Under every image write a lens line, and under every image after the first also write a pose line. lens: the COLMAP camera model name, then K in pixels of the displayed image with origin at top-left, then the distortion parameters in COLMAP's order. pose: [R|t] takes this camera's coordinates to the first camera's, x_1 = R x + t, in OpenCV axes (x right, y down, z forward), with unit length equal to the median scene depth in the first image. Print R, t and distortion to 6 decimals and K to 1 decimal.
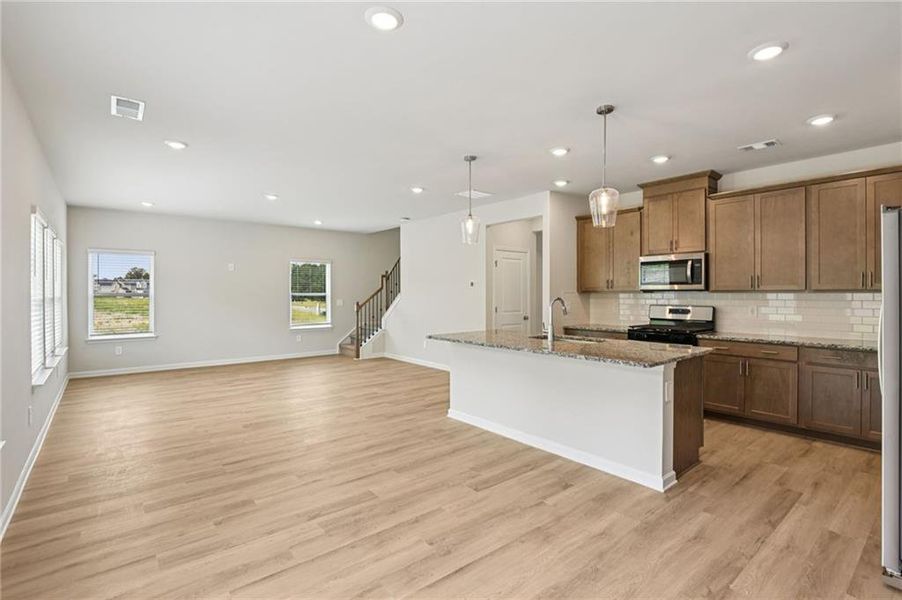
lens RADIAL K [[424.5, 0, 452.4], [0, 424.5, 293.4], [0, 0, 1]] dist [-0.004985, -0.000864]
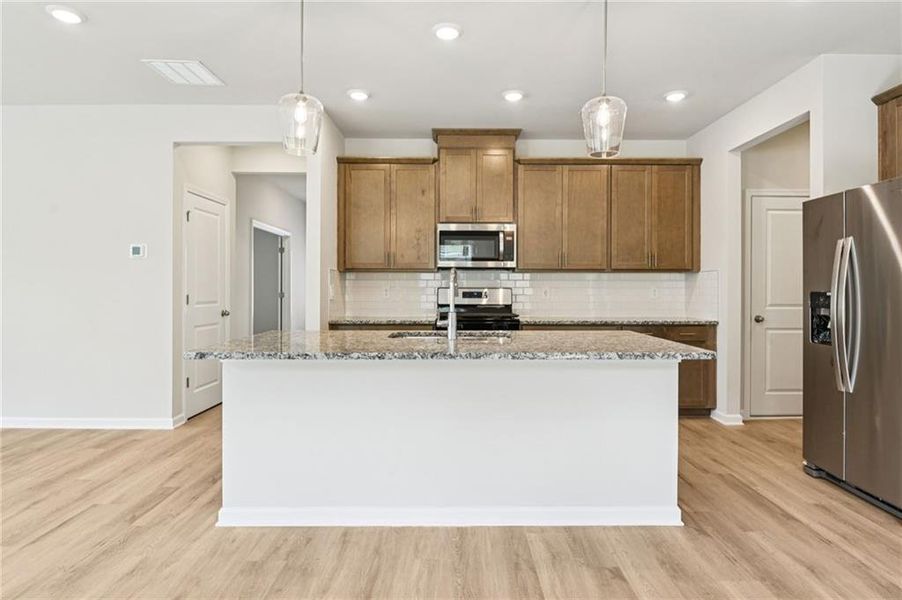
lens RADIAL K [[501.2, 0, 455.0], [0, 501.2, 288.8], [0, 0, 1]] dist [-0.007452, -0.003327]
pose [[0.632327, 0.002881, 0.774696, -0.260840], [-0.003437, 0.999994, -0.000914, 0.034728], [-0.774694, -0.002085, 0.632333, 0.457287]]
